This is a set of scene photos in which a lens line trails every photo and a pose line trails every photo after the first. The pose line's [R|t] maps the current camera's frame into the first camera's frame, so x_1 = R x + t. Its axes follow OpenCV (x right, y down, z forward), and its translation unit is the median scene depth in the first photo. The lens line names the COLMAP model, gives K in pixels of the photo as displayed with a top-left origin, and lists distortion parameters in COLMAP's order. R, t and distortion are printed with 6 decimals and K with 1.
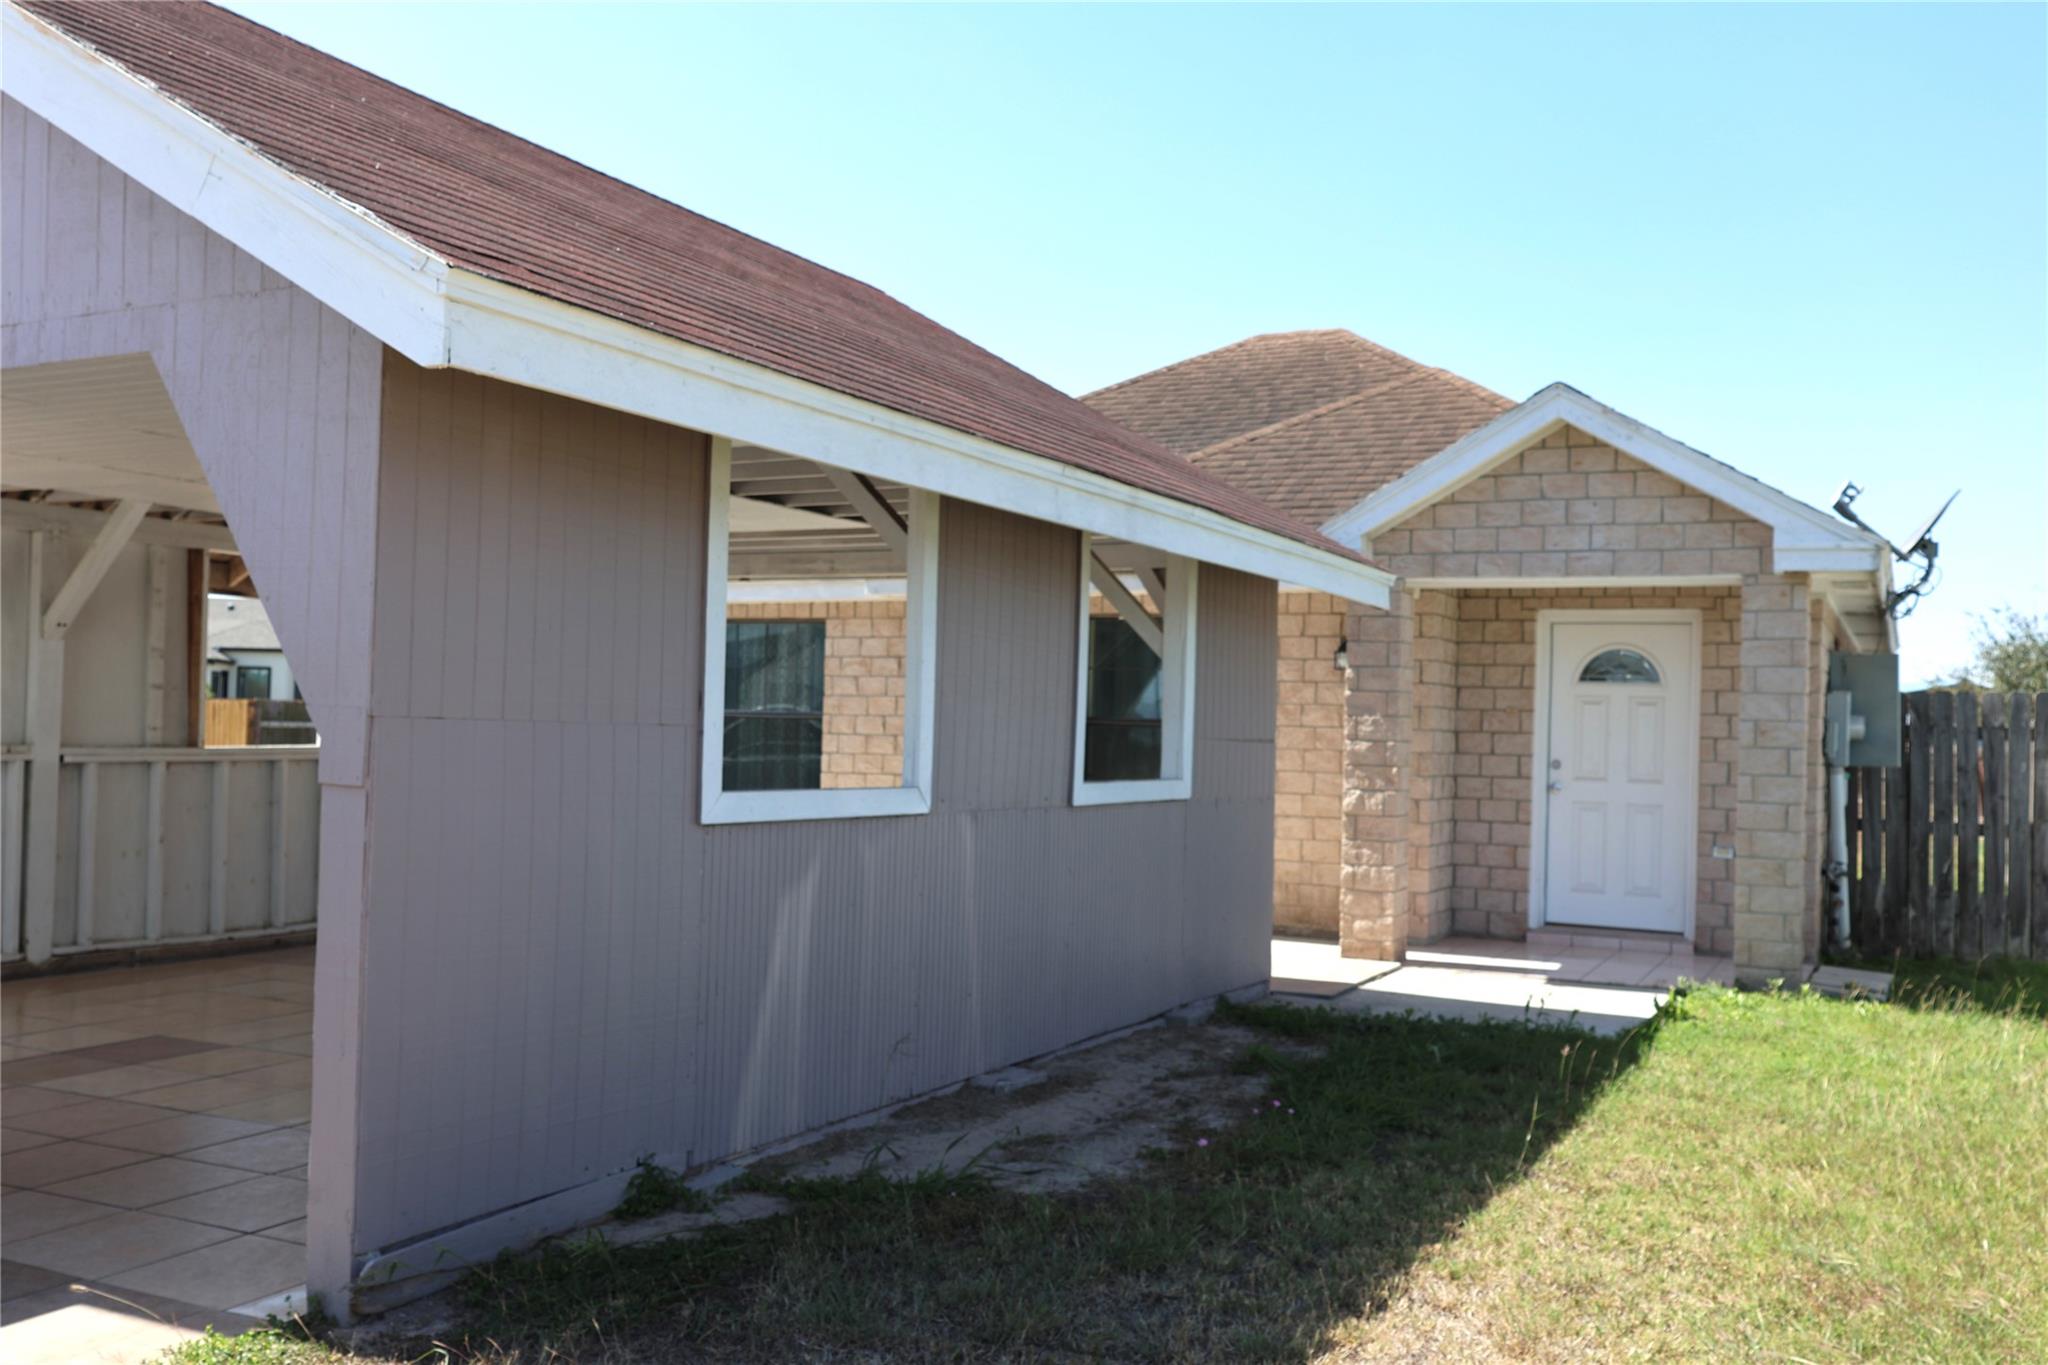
lens RADIAL K [[1839.1, 0, 1022.9], [0, 1839.1, 686.3], [0, 0, 1]] dist [0.031319, 0.017549]
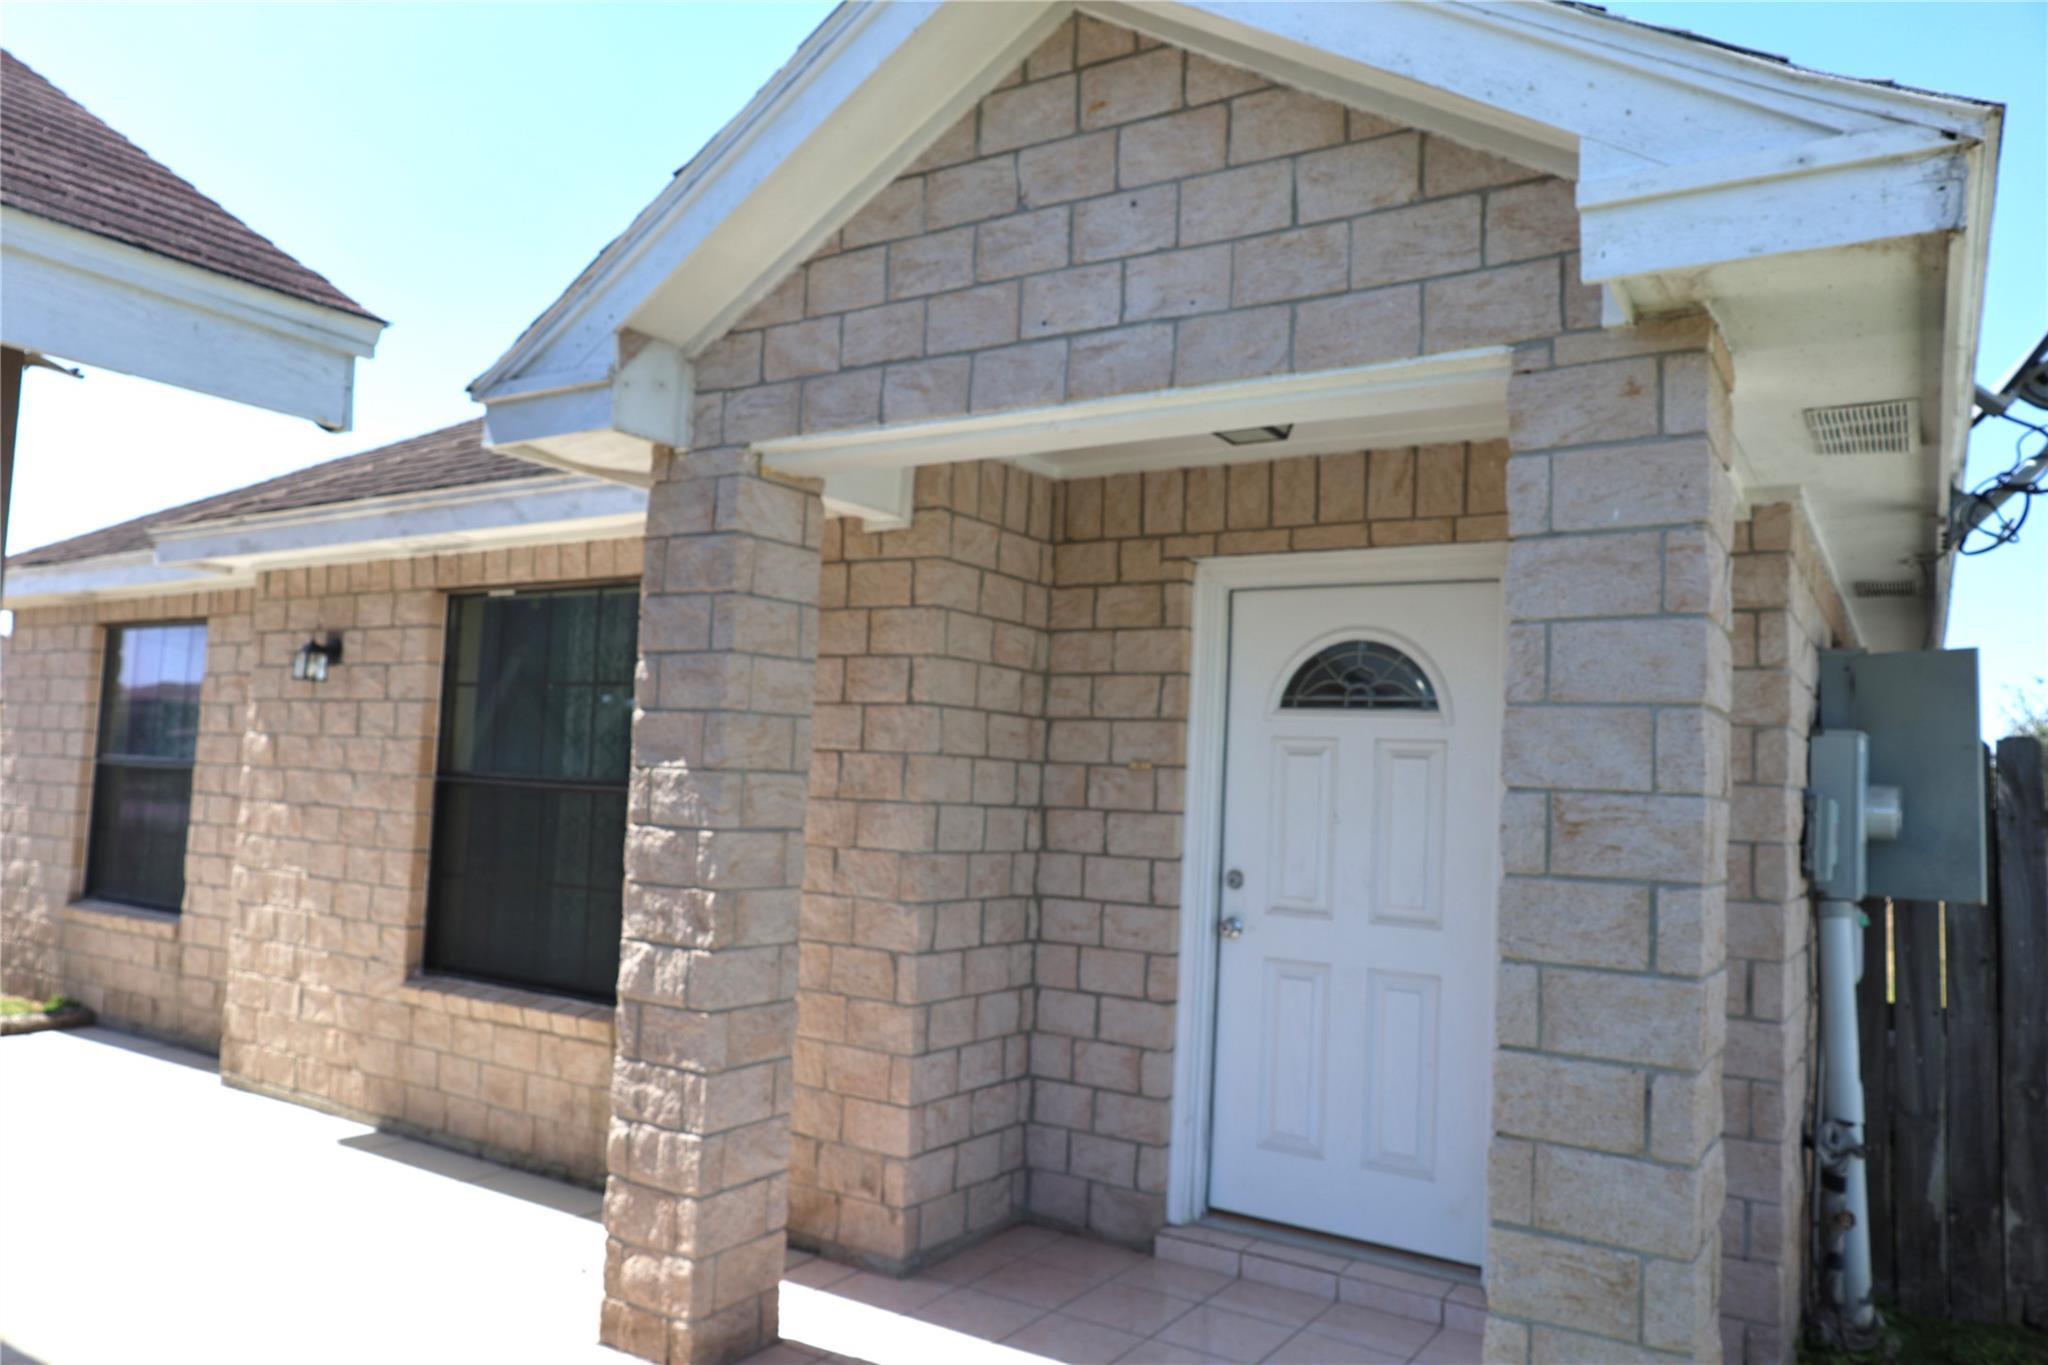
lens RADIAL K [[1403.3, 0, 1026.6], [0, 1403.3, 687.2], [0, 0, 1]] dist [-0.020669, 0.009423]
pose [[0.992218, 0.006560, -0.124343, 0.291309], [-0.013321, 0.998473, -0.053617, 0.012930], [0.123801, 0.054856, 0.990790, 0.648992]]
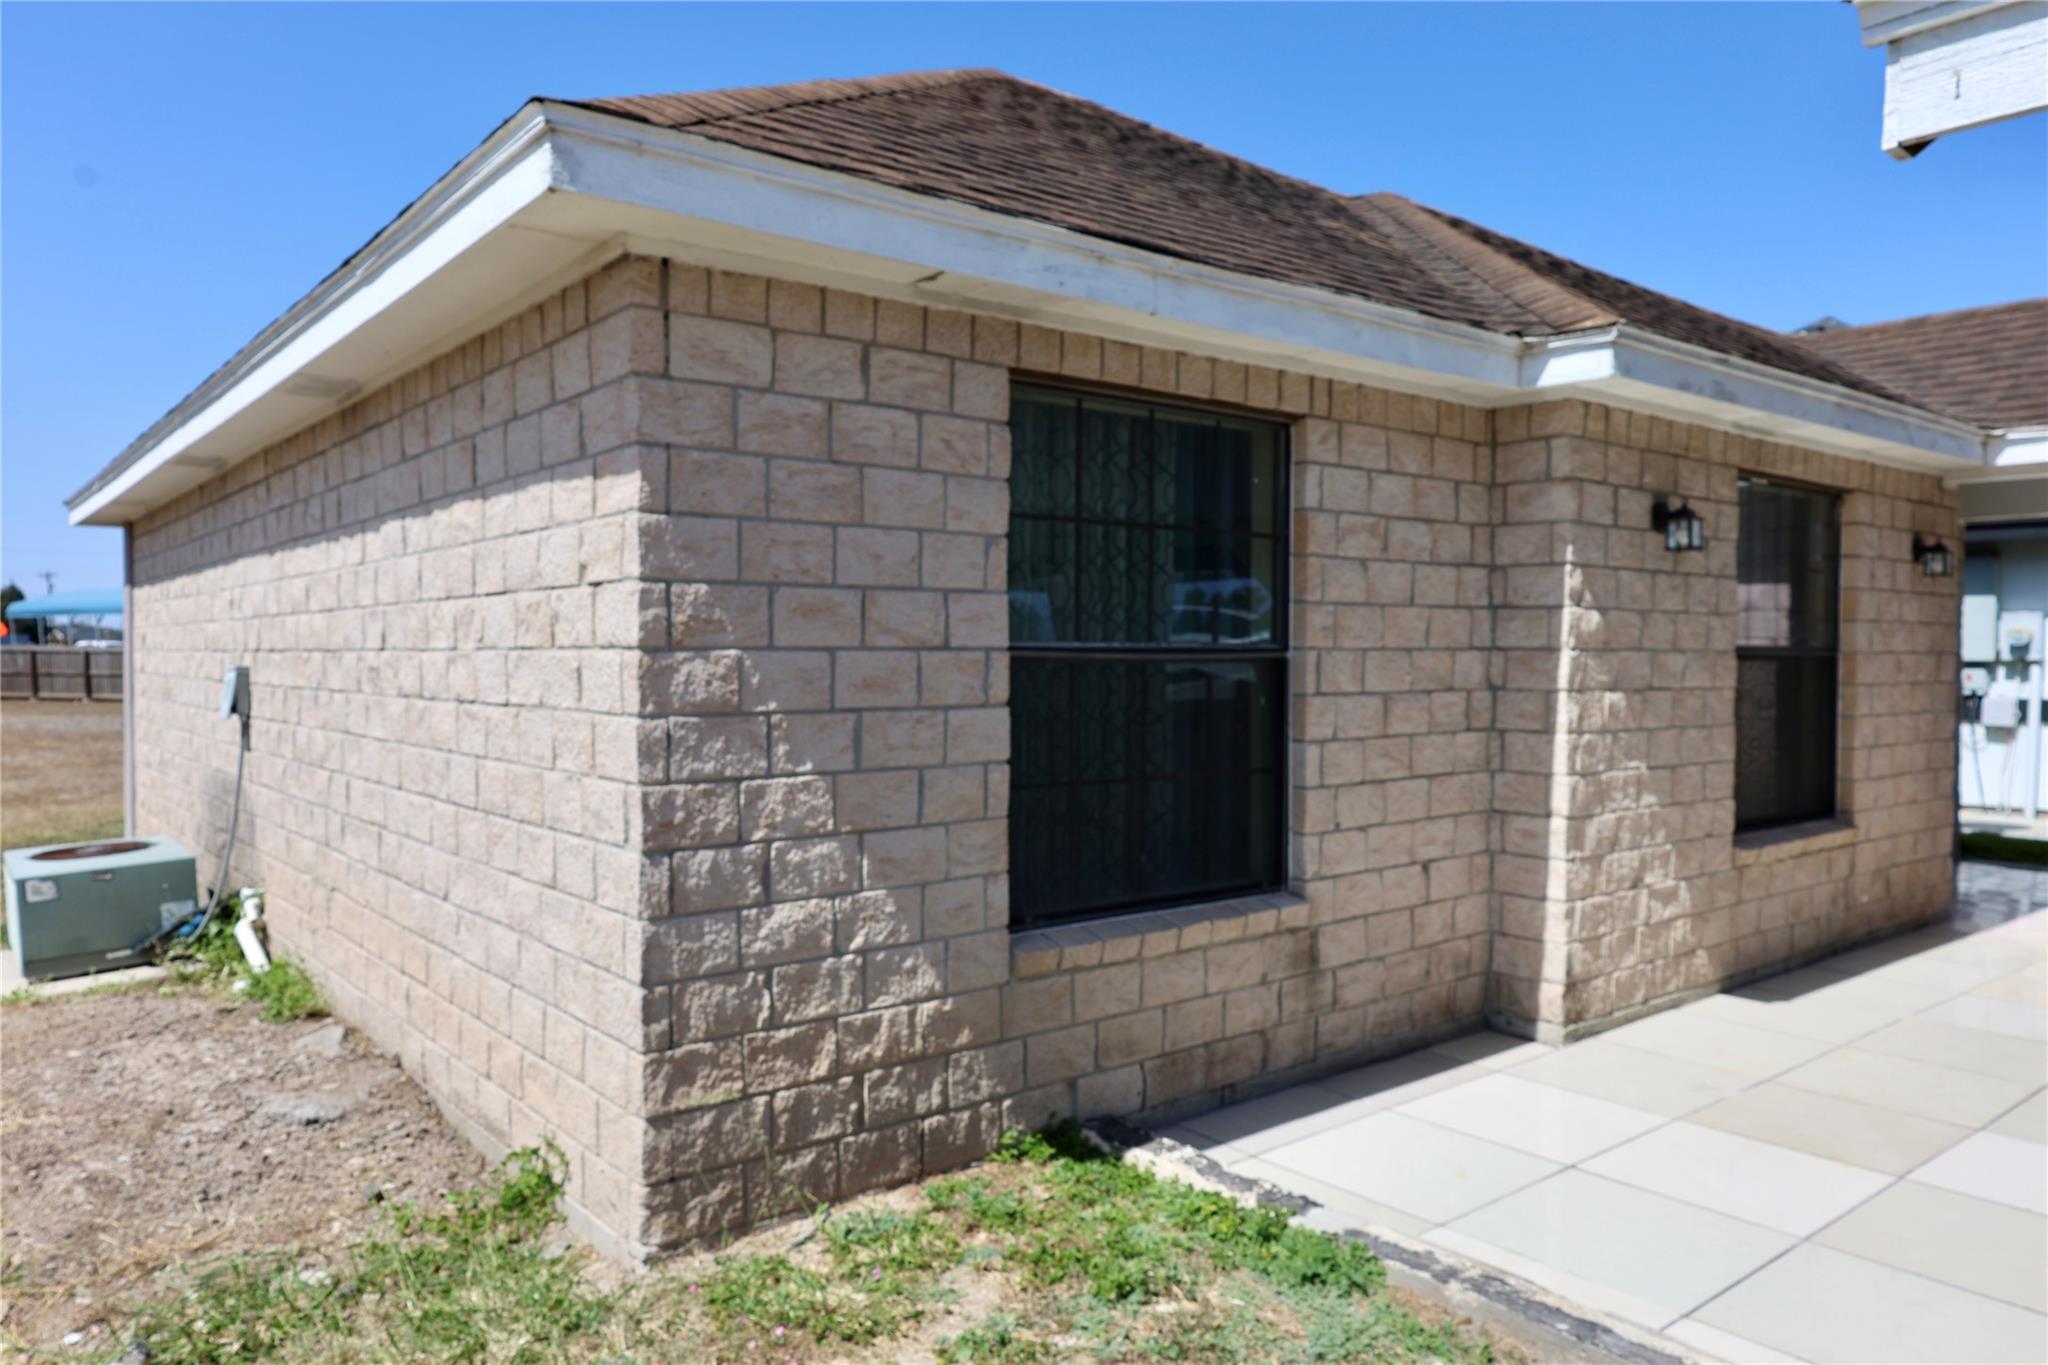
lens RADIAL K [[1403.3, 0, 1025.9], [0, 1403.3, 683.7], [0, 0, 1]] dist [-0.020669, 0.009423]
pose [[0.433333, -0.048751, 0.899914, -0.499133], [-0.014537, 0.998028, 0.061066, 0.005592], [-0.901116, -0.039544, 0.431770, 1.095090]]
